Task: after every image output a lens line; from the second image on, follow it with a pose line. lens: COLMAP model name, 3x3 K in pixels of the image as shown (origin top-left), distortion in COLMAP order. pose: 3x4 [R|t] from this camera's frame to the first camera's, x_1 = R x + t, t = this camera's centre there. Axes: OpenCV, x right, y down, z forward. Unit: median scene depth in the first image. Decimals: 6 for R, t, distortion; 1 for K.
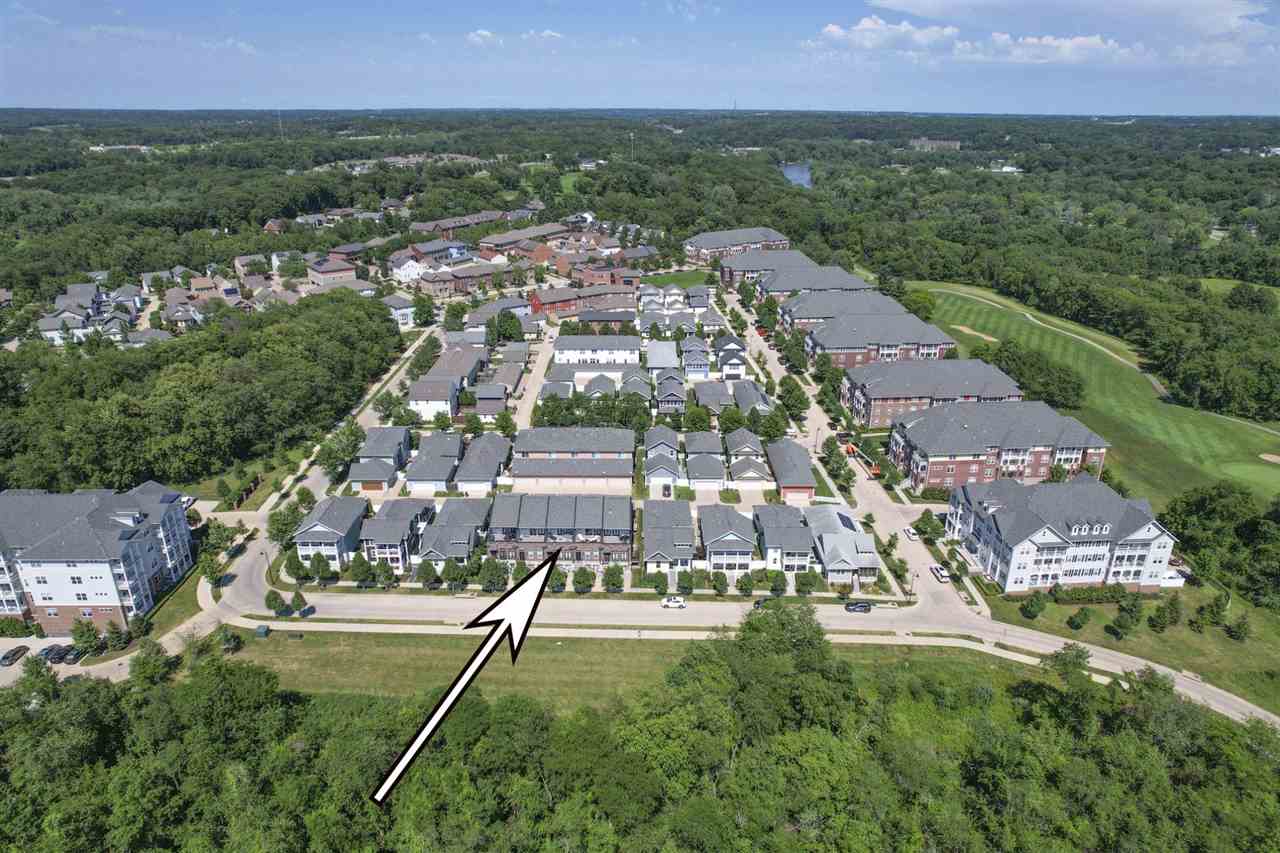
lens RADIAL K [[823.2, 0, 645.4], [0, 823.2, 427.7], [0, 0, 1]] dist [-0.069819, 0.067644]
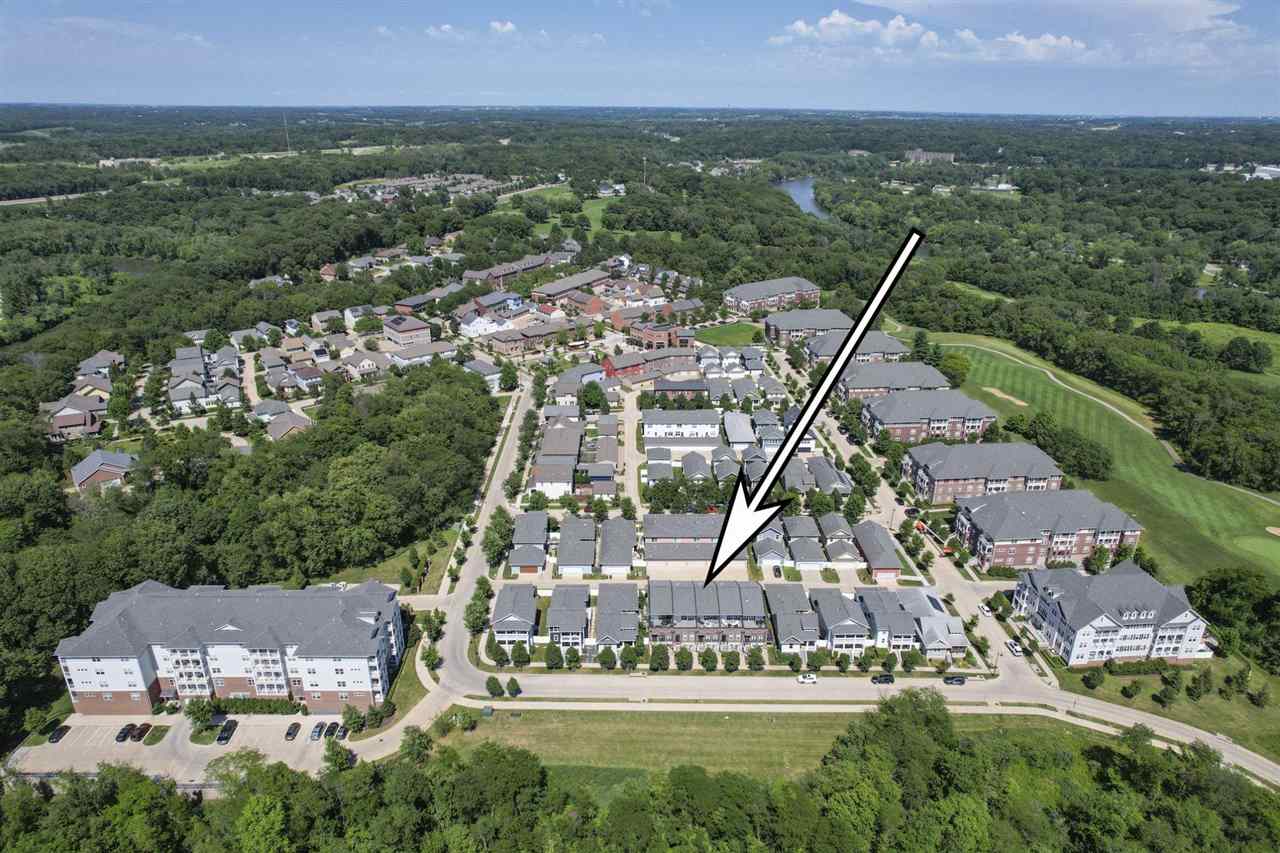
lens RADIAL K [[823.2, 0, 646.2], [0, 823.2, 427.9], [0, 0, 1]] dist [-0.069819, 0.067644]
pose [[0.999872, -0.001278, 0.015957, -0.124866], [0.001218, 0.999992, 0.003719, -0.093275], [-0.015962, -0.003699, 0.999866, -0.124688]]
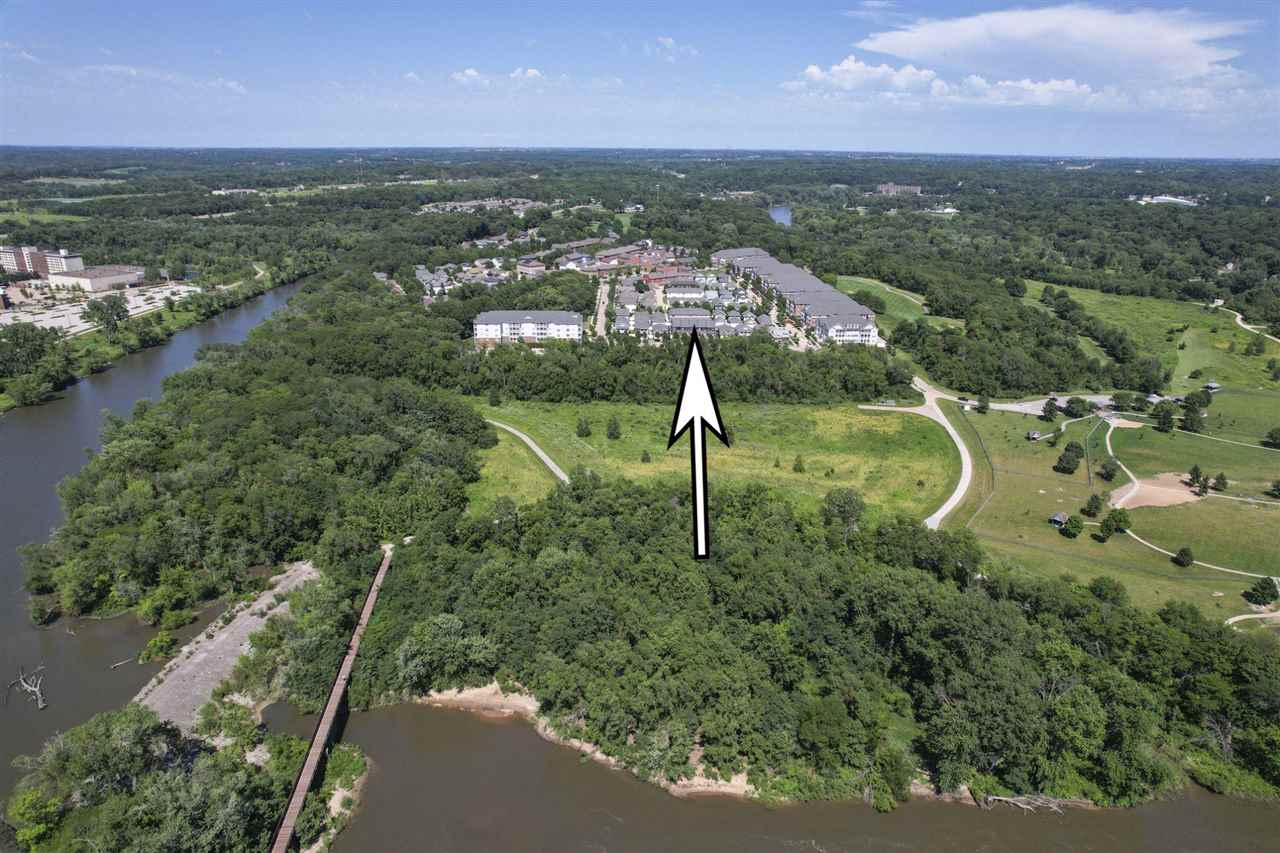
lens RADIAL K [[823.2, 0, 645.3], [0, 823.2, 419.7], [0, 0, 1]] dist [-0.069819, 0.067644]
pose [[0.999964, 0.001875, 0.008243, -0.189649], [-0.001453, 0.998704, -0.050876, 0.387112], [-0.008328, 0.050862, 0.998671, -1.331201]]
